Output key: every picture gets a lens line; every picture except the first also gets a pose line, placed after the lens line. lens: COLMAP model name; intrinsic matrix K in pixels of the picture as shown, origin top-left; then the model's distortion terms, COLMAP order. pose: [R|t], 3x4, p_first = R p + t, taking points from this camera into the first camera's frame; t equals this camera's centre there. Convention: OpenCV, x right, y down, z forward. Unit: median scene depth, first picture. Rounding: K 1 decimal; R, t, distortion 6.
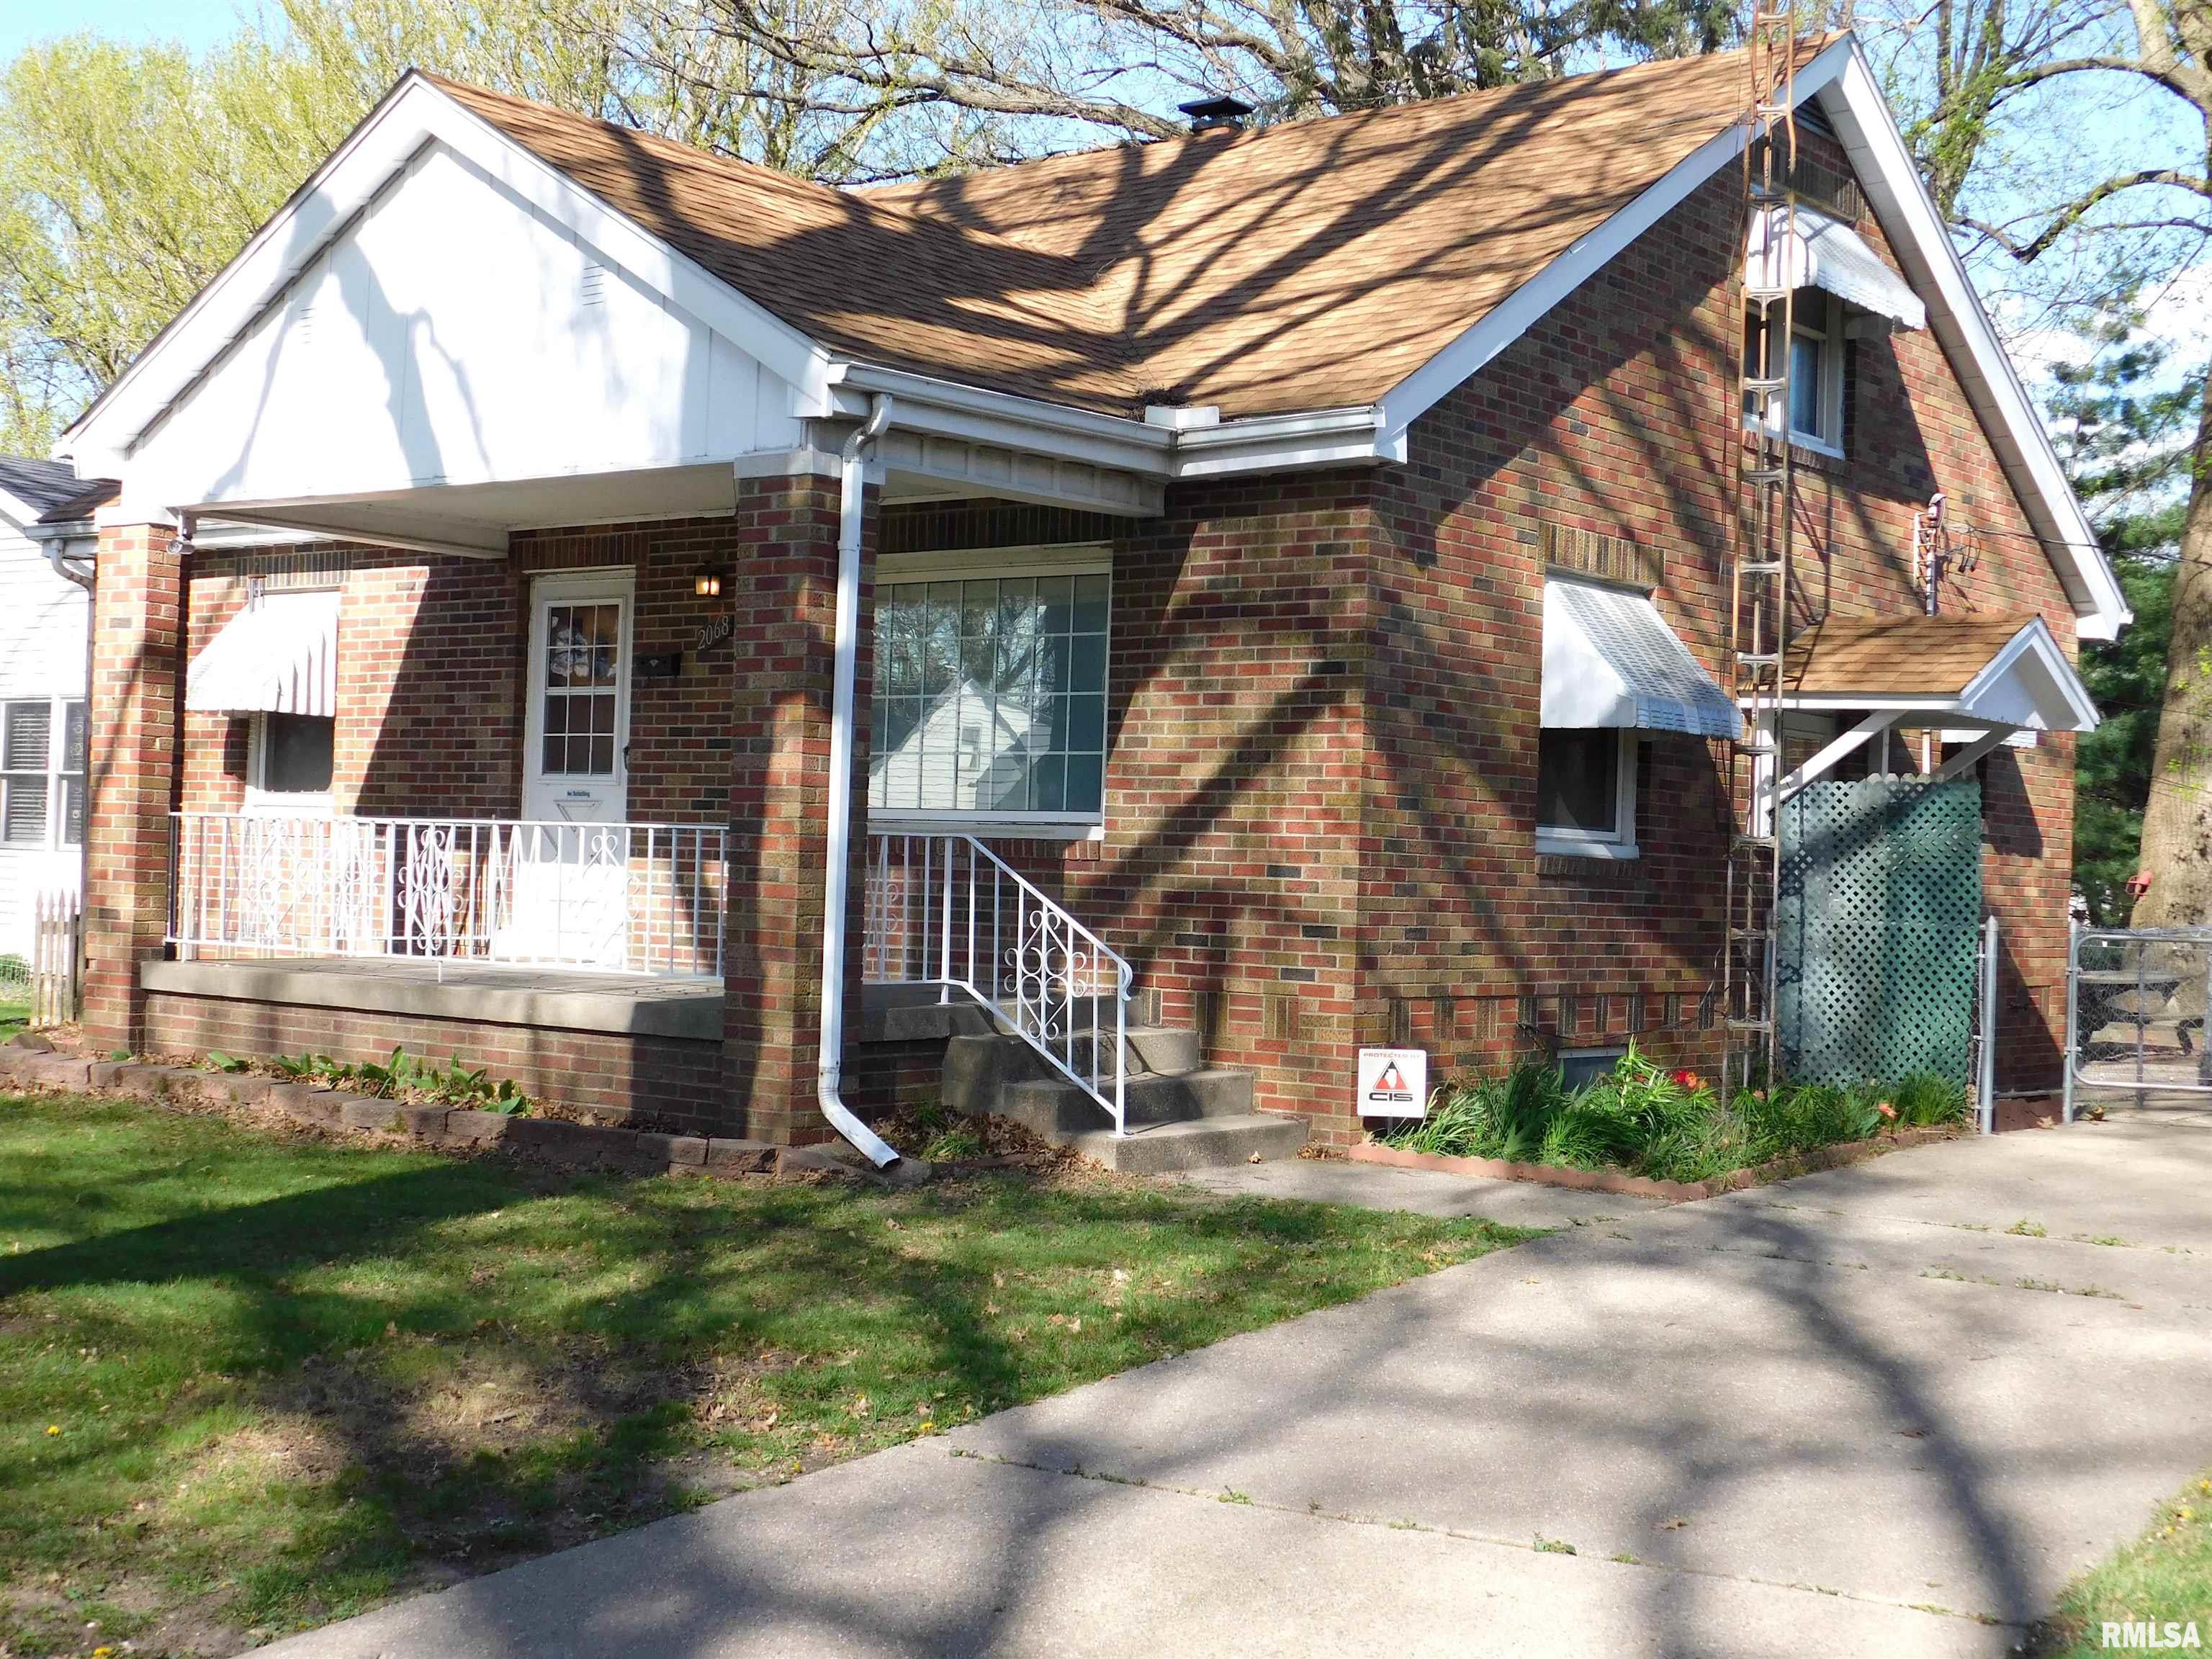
lens RADIAL K [[2892.5, 0, 1106.9], [0, 2892.5, 828.6], [0, 0, 1]] dist [0.018573, 0.000000]
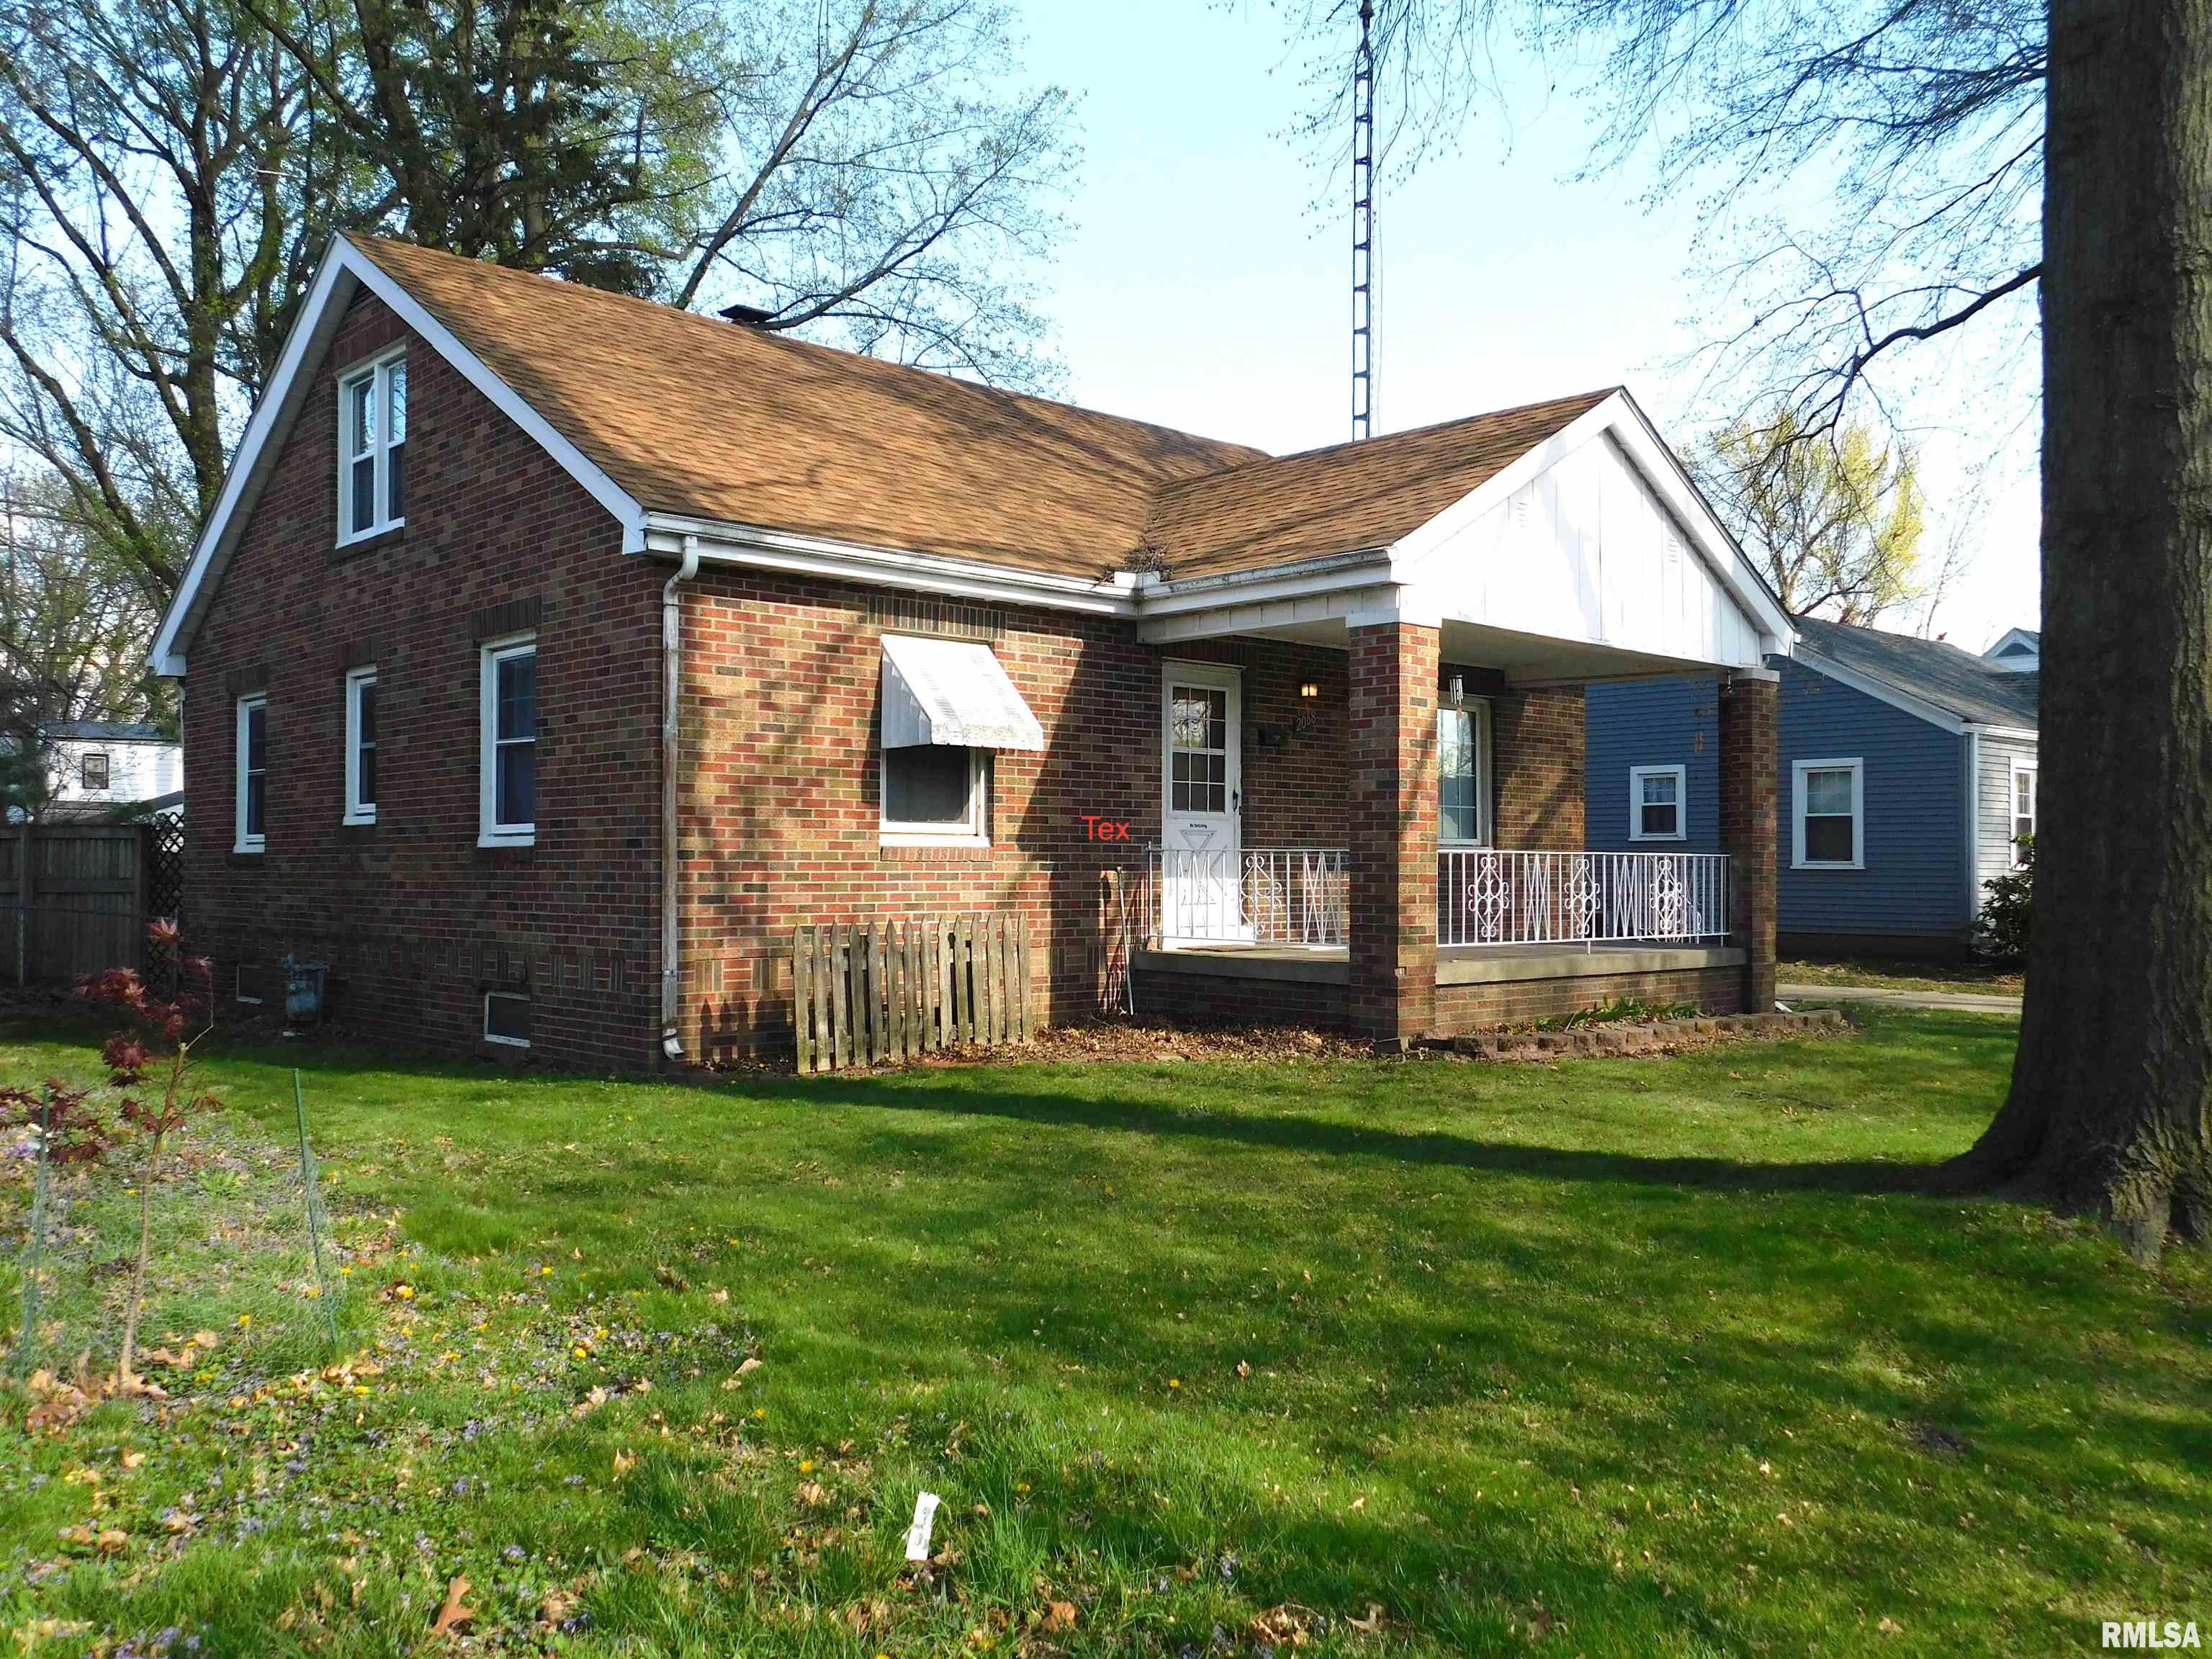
lens RADIAL K [[1813.4, 0, 1107.3], [0, 1813.4, 832.4], [0, 0, 1]] dist [-0.001039, -0.000046]
pose [[0.146003, -0.012165, 0.989209, -1.031616], [-0.010860, 0.999844, 0.013899, -0.020253], [-0.989225, -0.012772, 0.145848, 0.909975]]
